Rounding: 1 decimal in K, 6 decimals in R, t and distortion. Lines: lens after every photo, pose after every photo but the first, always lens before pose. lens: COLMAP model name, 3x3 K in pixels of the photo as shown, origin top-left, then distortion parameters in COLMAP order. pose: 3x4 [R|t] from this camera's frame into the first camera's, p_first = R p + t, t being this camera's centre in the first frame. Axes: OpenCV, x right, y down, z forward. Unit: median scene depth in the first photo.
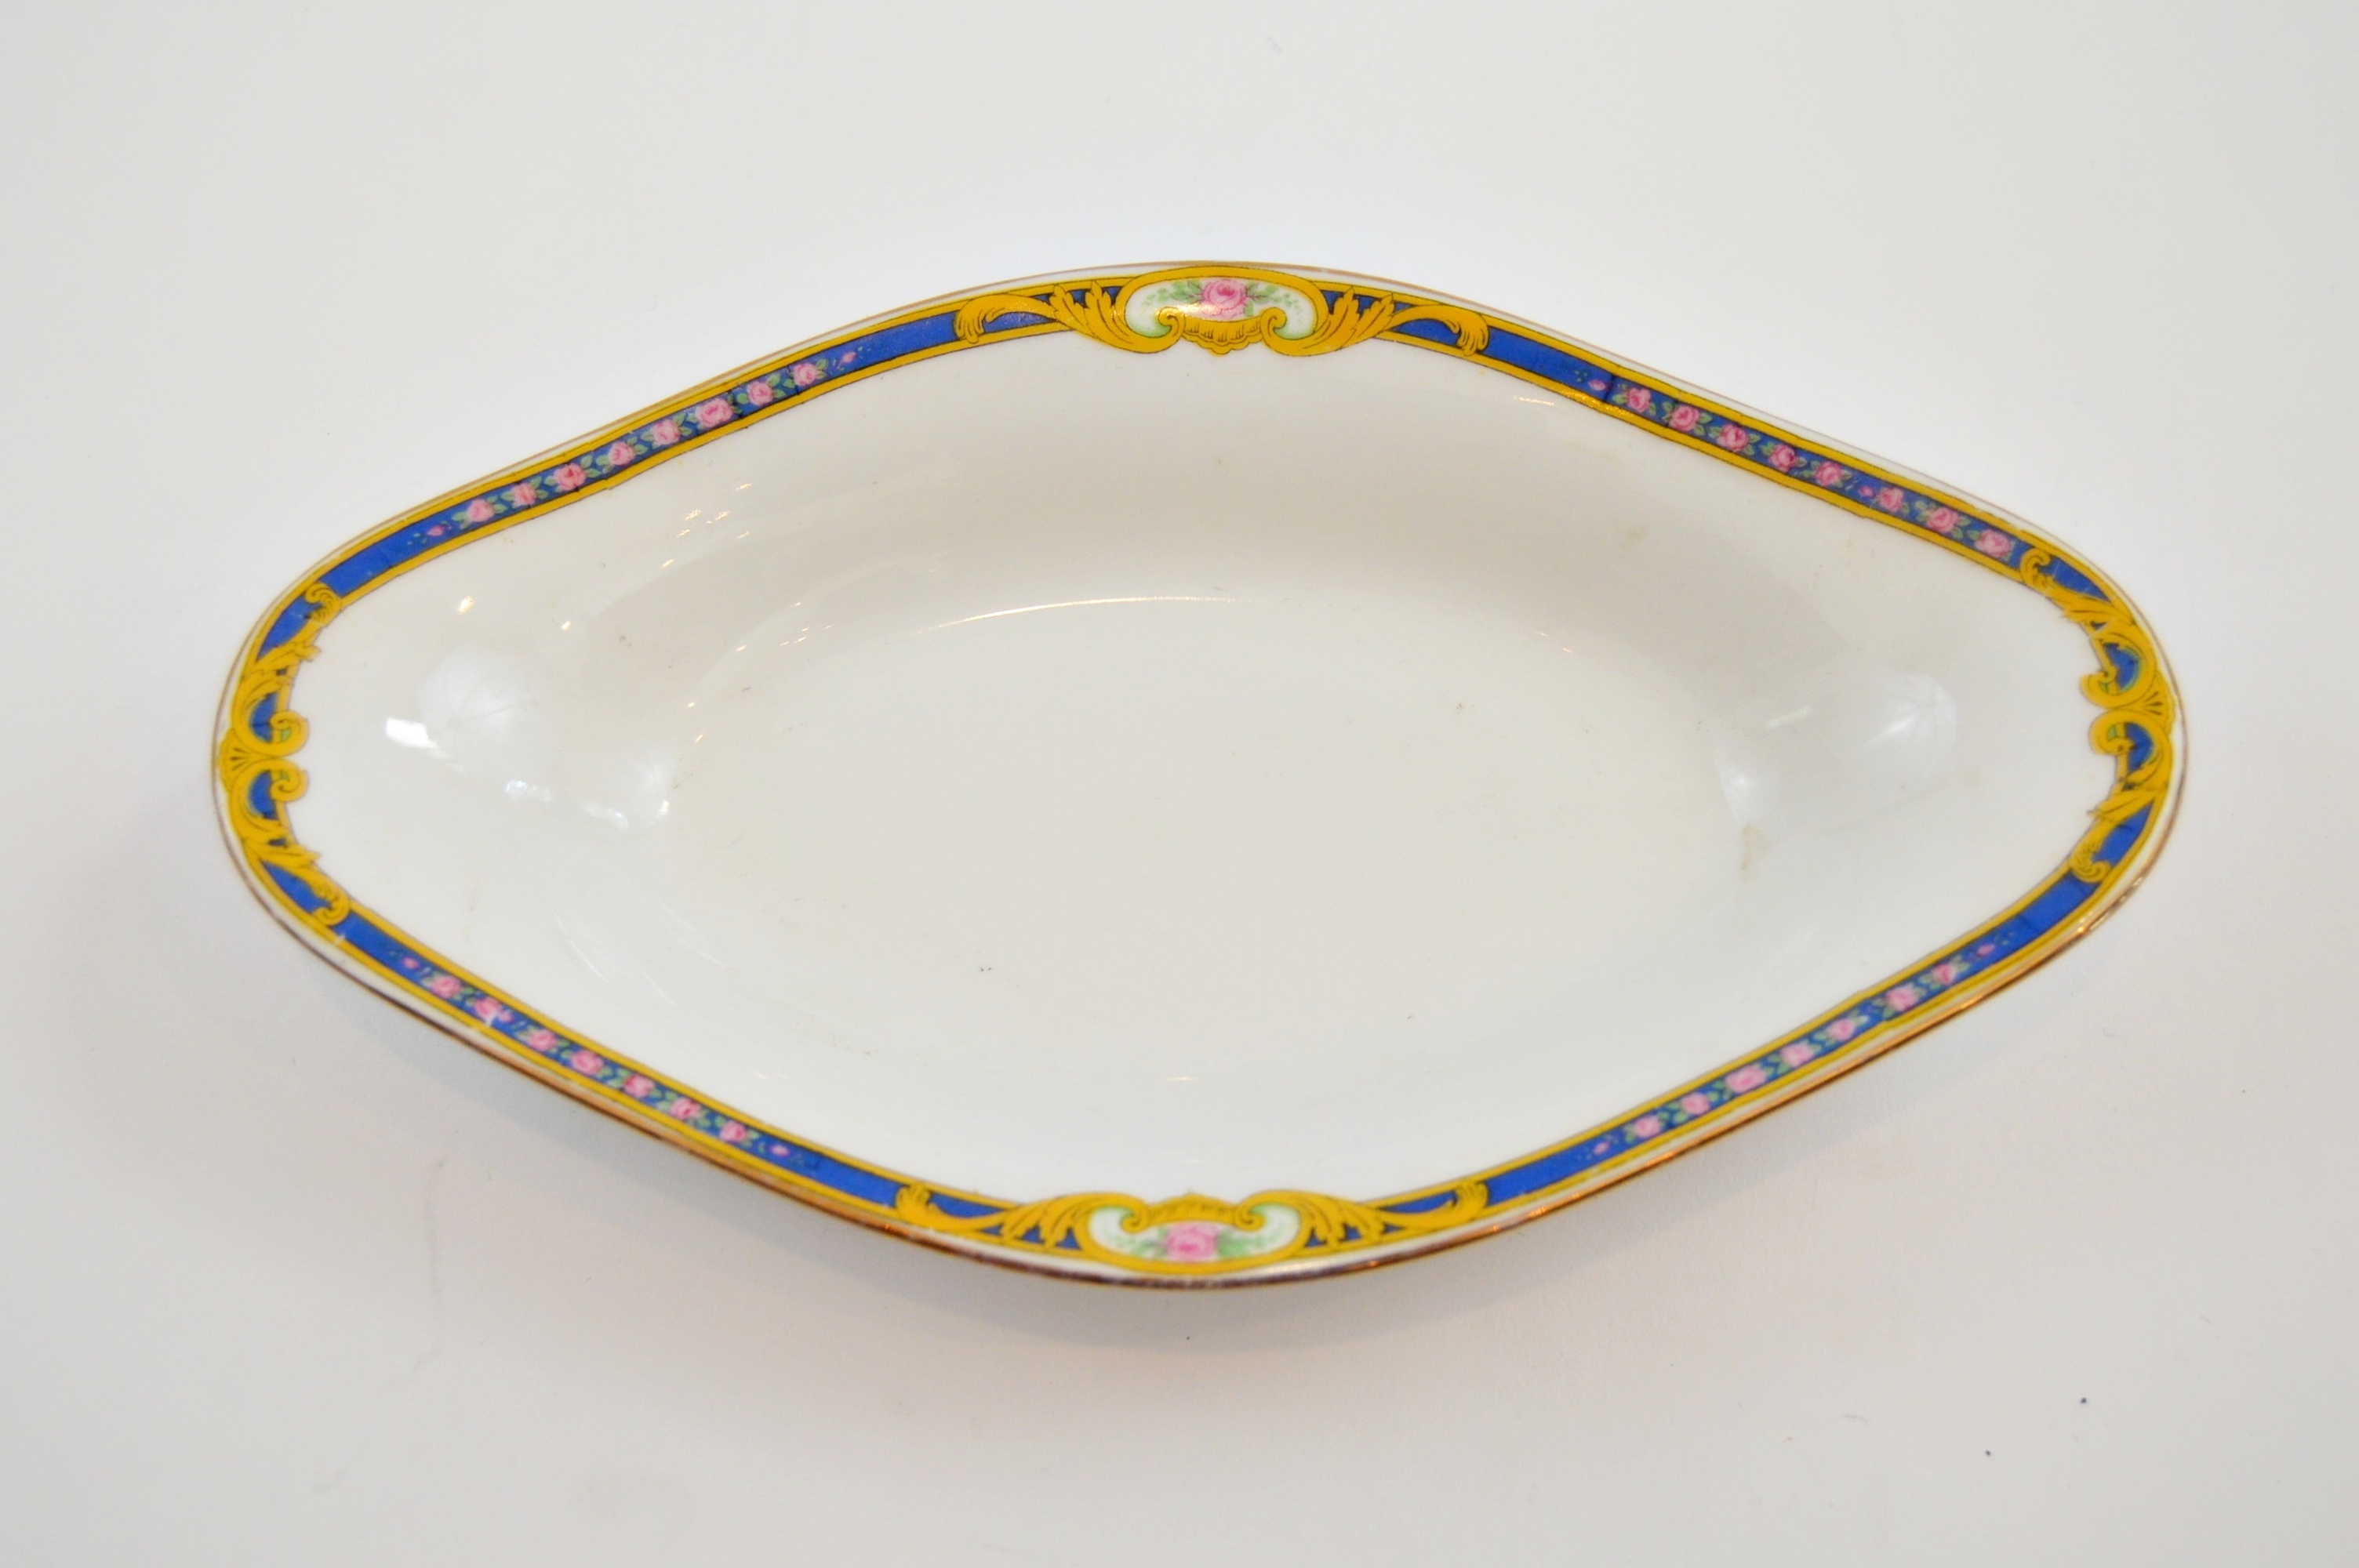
lens RADIAL K [[3547.1, 0, 1204.6], [0, 3547.1, 772.5], [0, 0, 1]] dist [0.014381, 0.000000]
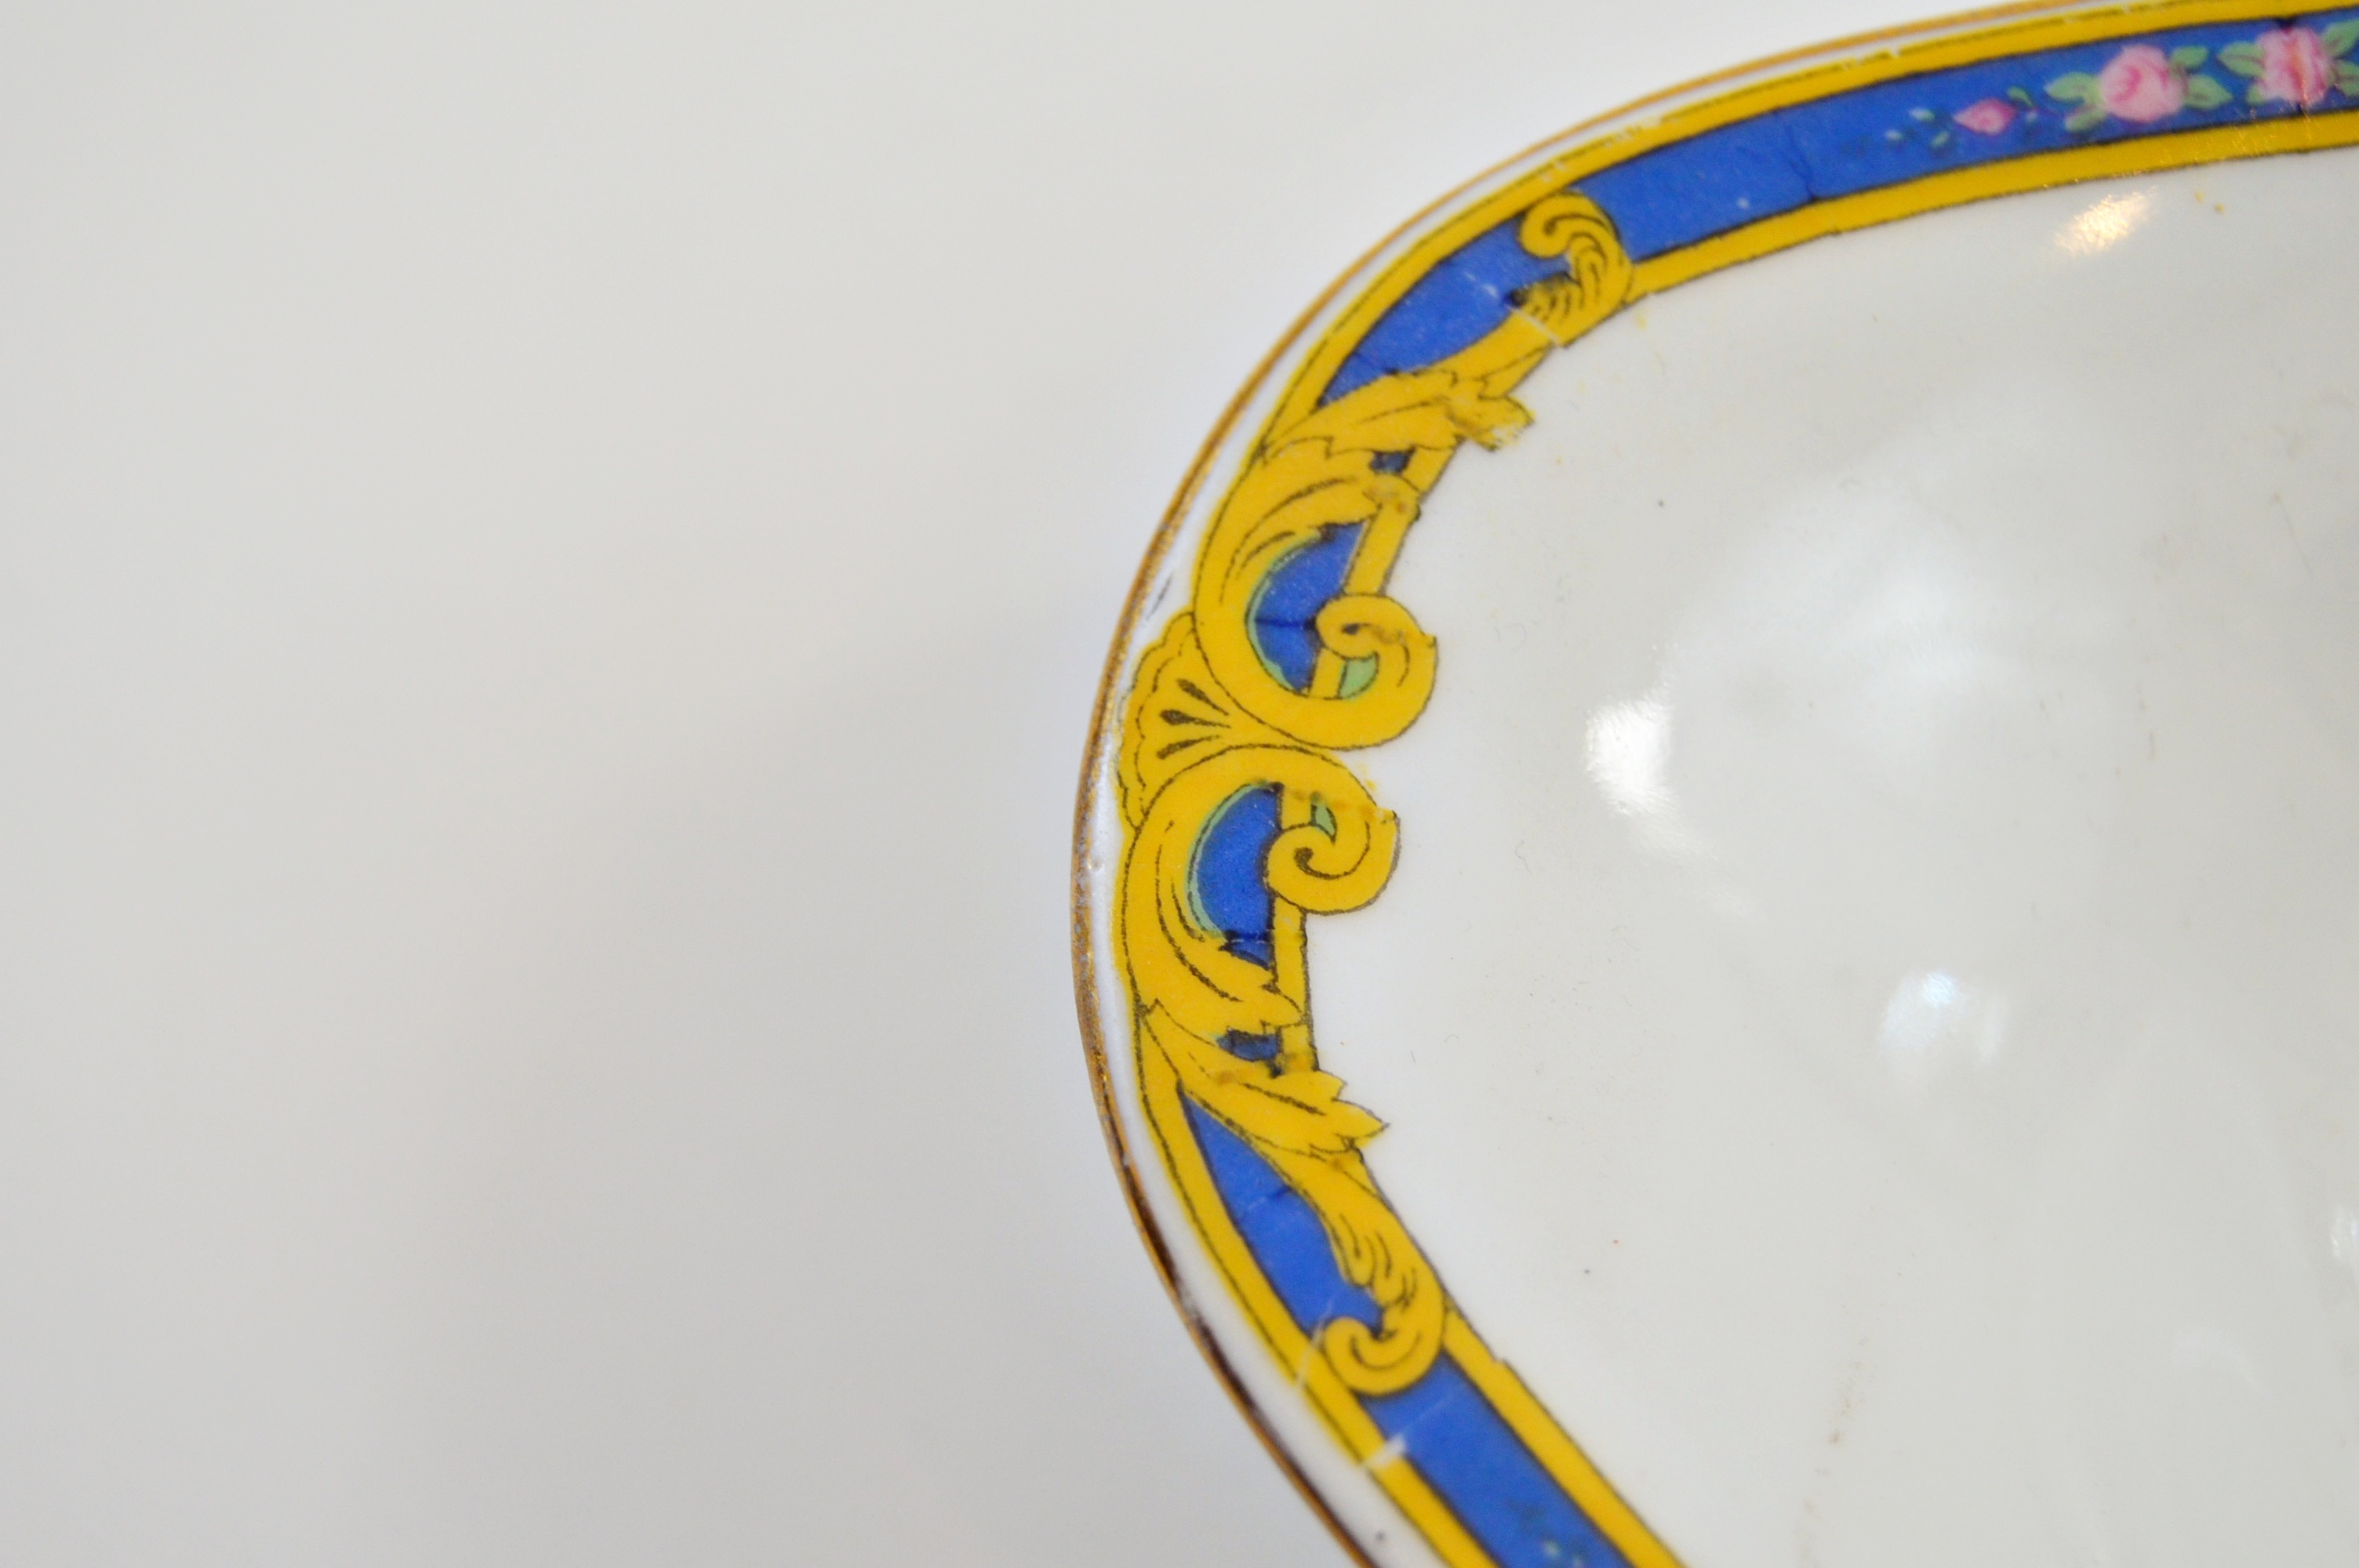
lens RADIAL K [[5255.2, 0, 1177.4], [0, 5255.2, 783.3], [0, 0, 1]] dist [-0.033677, 0.000000]
pose [[0.949678, 0.254814, -0.182156, -0.182368], [-0.249315, 0.966978, 0.052869, -0.020215], [0.189613, -0.004794, 0.981847, 0.545180]]
